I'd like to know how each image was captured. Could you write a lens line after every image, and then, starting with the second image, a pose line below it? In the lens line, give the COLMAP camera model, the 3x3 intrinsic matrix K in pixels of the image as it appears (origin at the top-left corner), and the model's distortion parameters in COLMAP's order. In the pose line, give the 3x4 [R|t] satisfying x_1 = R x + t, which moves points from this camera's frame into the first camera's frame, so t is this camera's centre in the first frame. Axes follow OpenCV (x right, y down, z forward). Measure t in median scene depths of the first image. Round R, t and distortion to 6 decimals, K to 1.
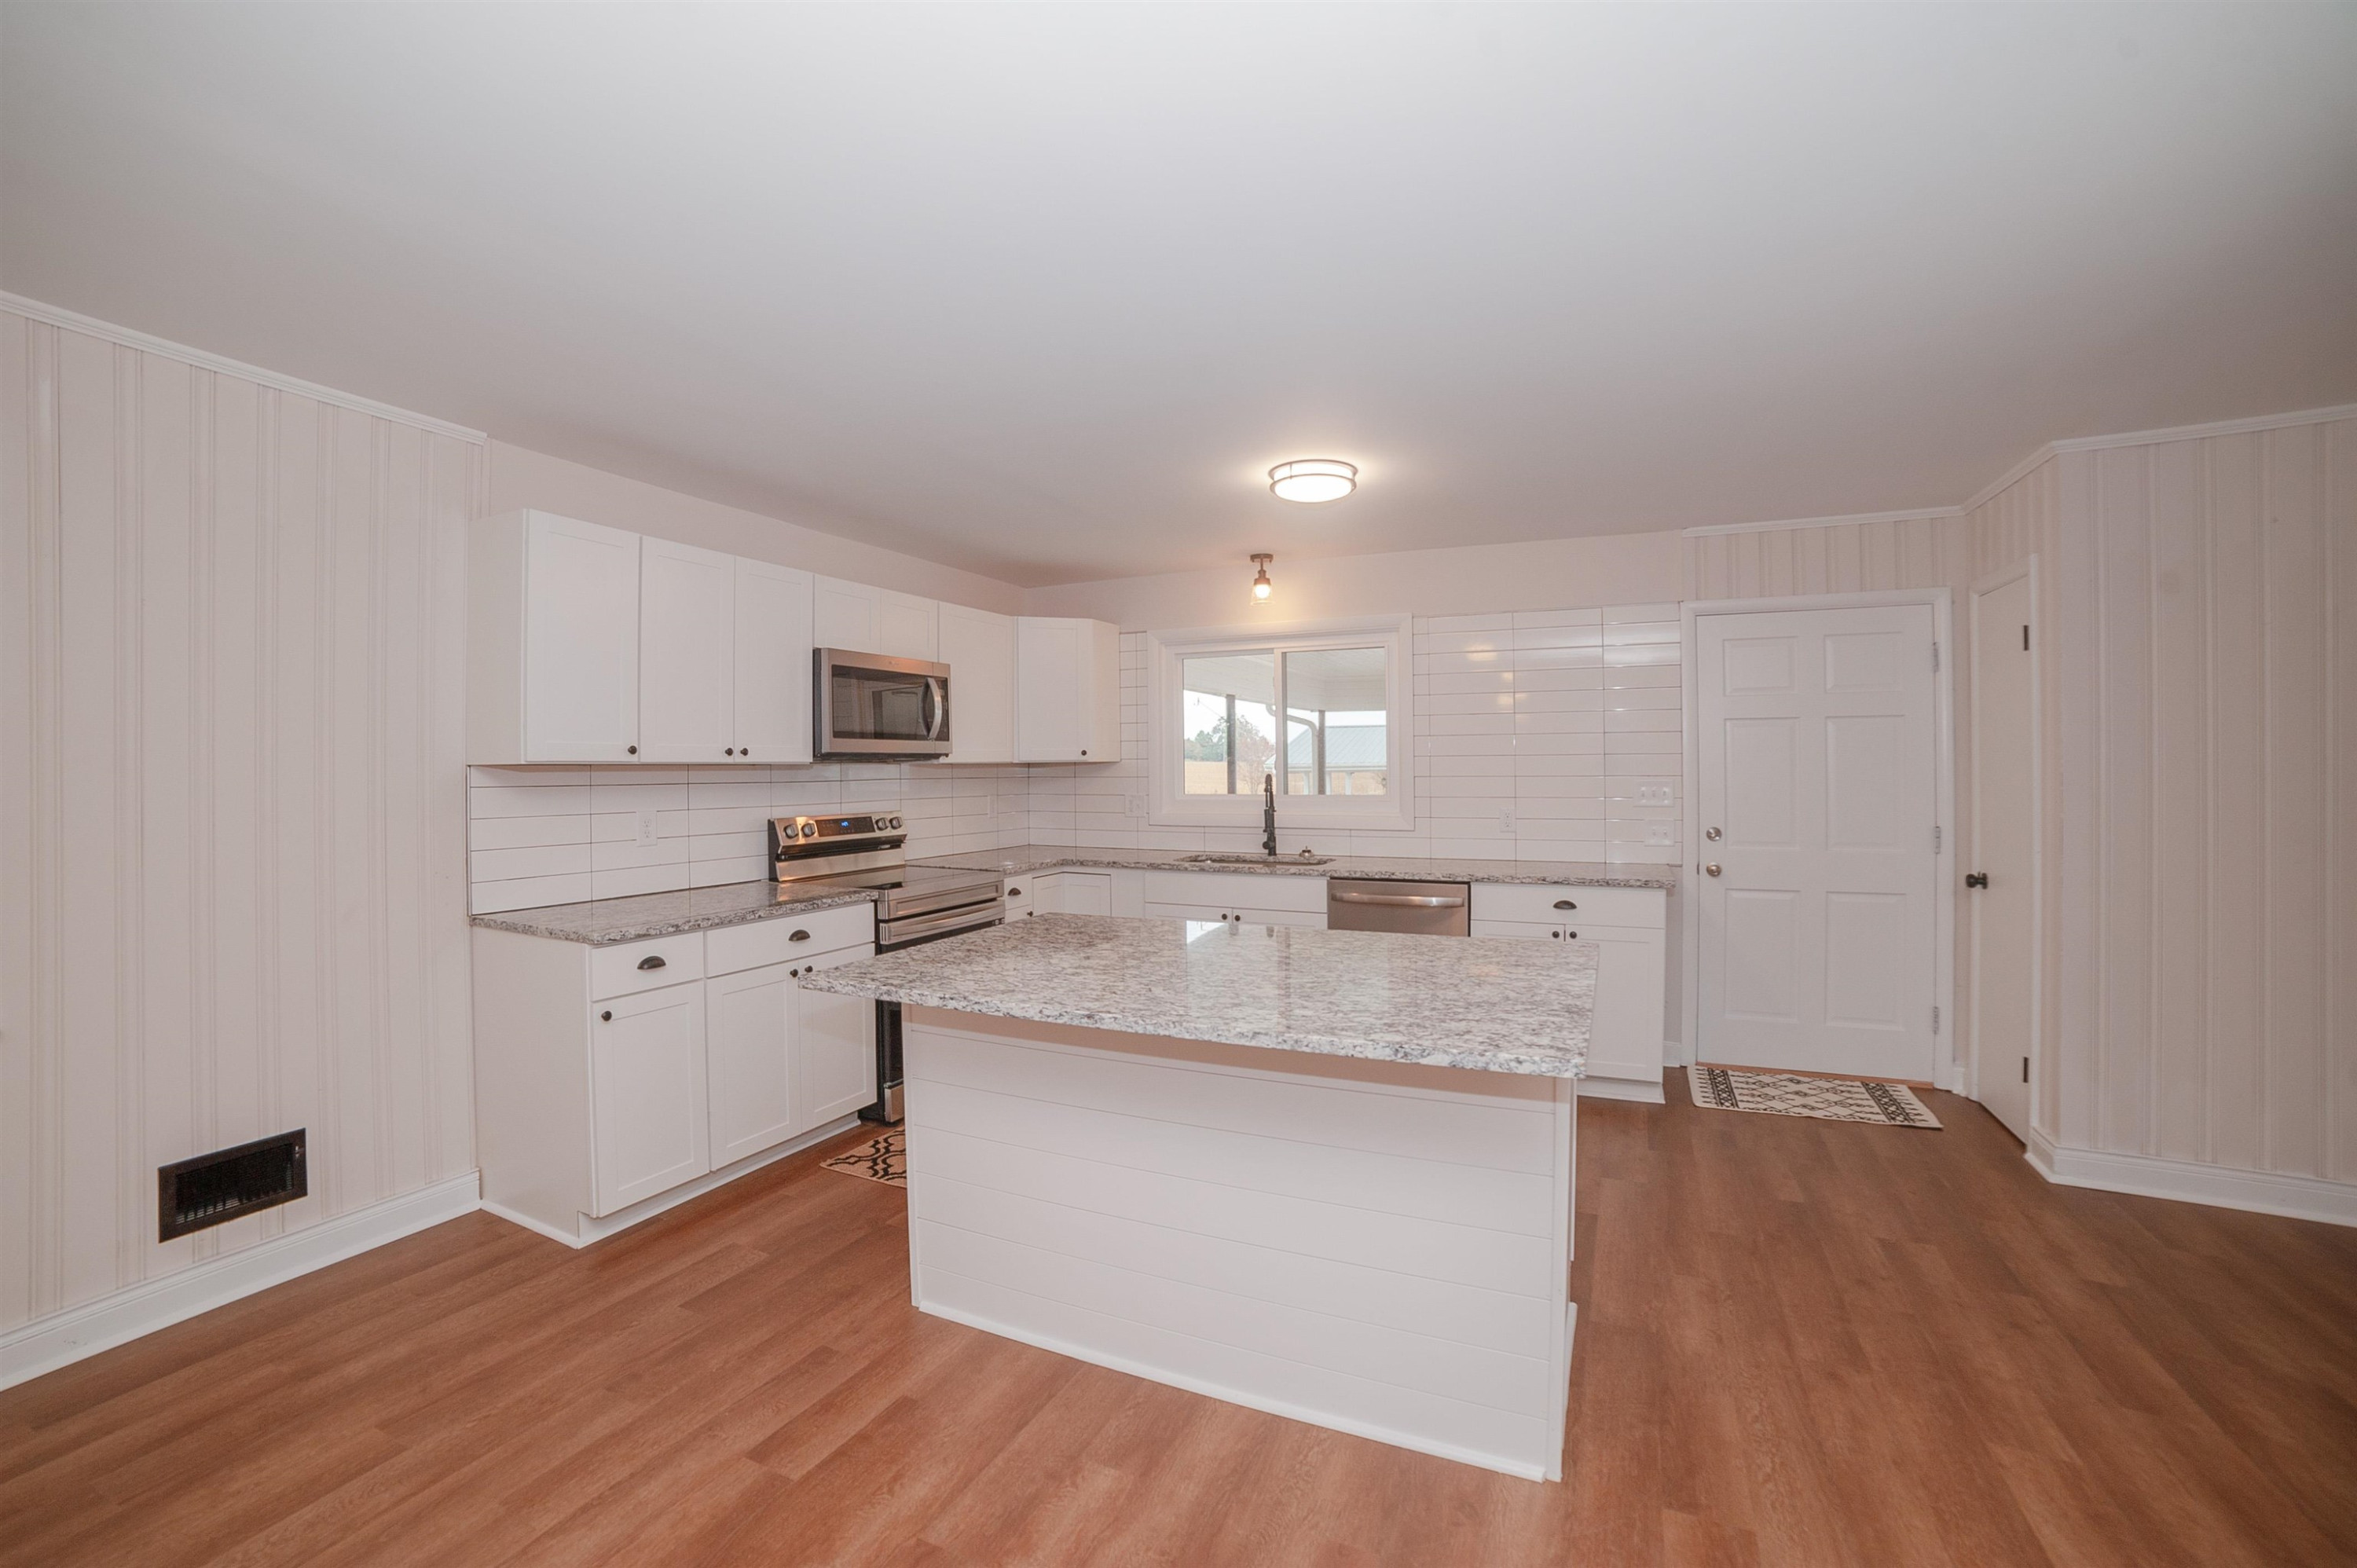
lens RADIAL K [[1017.6, 0, 1164.1], [0, 1017.6, 787.3], [0, 0, 1]] dist [-0.101566, 0.033649]
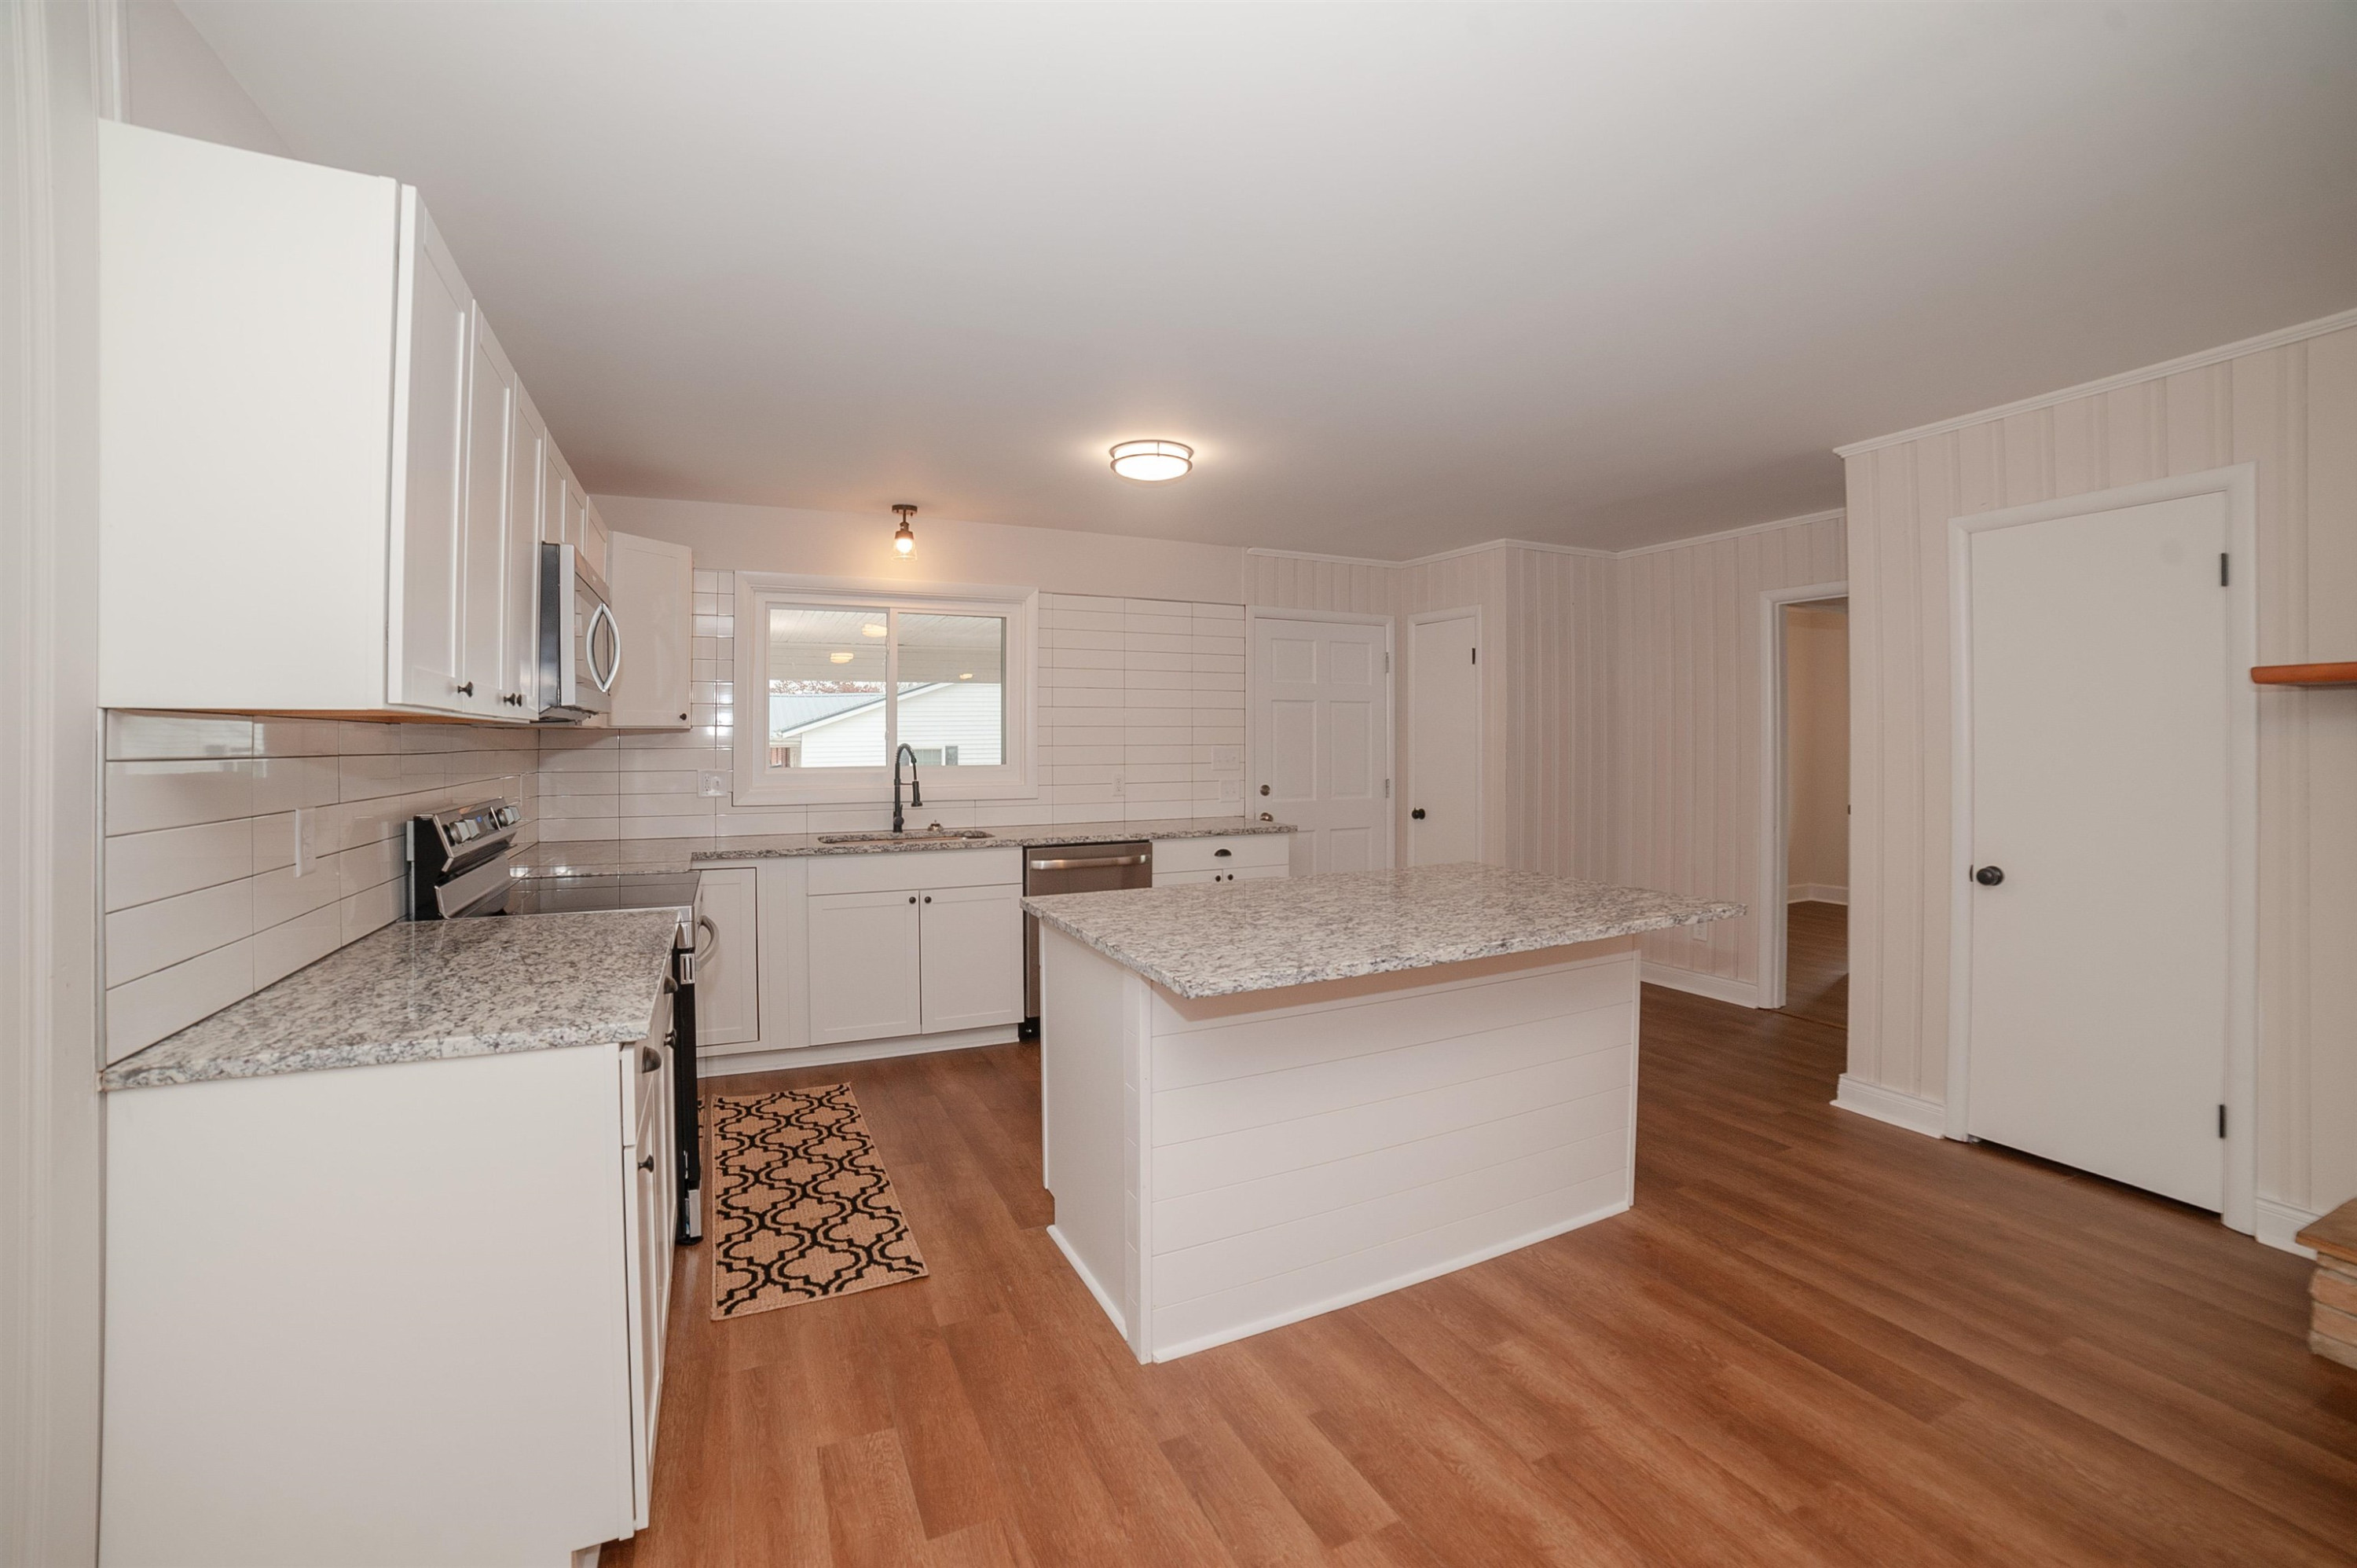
lens RADIAL K [[1029.7, 0, 1181.3], [0, 1029.7, 751.8], [0, 0, 1]] dist [-0.093030, 0.029653]
pose [[0.592911, -0.001497, 0.805267, -0.643230], [0.012670, 0.999892, -0.007470, 0.005792], [-0.805169, 0.014631, 0.592865, 0.320685]]
